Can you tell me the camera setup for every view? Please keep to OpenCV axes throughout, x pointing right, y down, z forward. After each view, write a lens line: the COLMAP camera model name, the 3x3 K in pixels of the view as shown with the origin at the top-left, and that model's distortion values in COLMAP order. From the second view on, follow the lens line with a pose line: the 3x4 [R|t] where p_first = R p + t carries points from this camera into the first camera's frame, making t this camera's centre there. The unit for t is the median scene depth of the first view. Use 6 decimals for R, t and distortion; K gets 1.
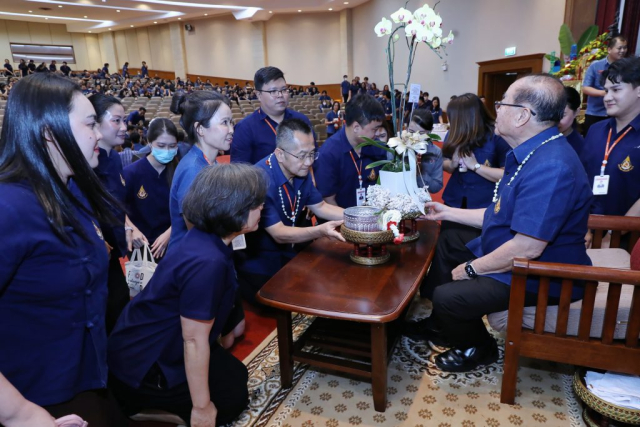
lens RADIAL K [[414.1, 0, 333.5], [0, 414.1, 216.6], [0, 0, 1]] dist [0.000241, 0.003603]
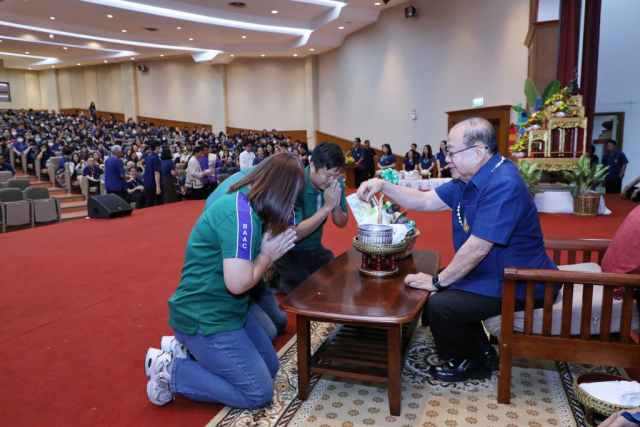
lens RADIAL K [[450.0, 0, 341.9], [0, 450.0, 217.3], [0, 0, 1]] dist [-0.002346, 0.001481]
pose [[0.995291, 0.004091, 0.096850, -0.119335], [0.007545, 0.992808, -0.119480, 0.097296], [-0.096643, 0.119648, 0.988101, -0.185522]]
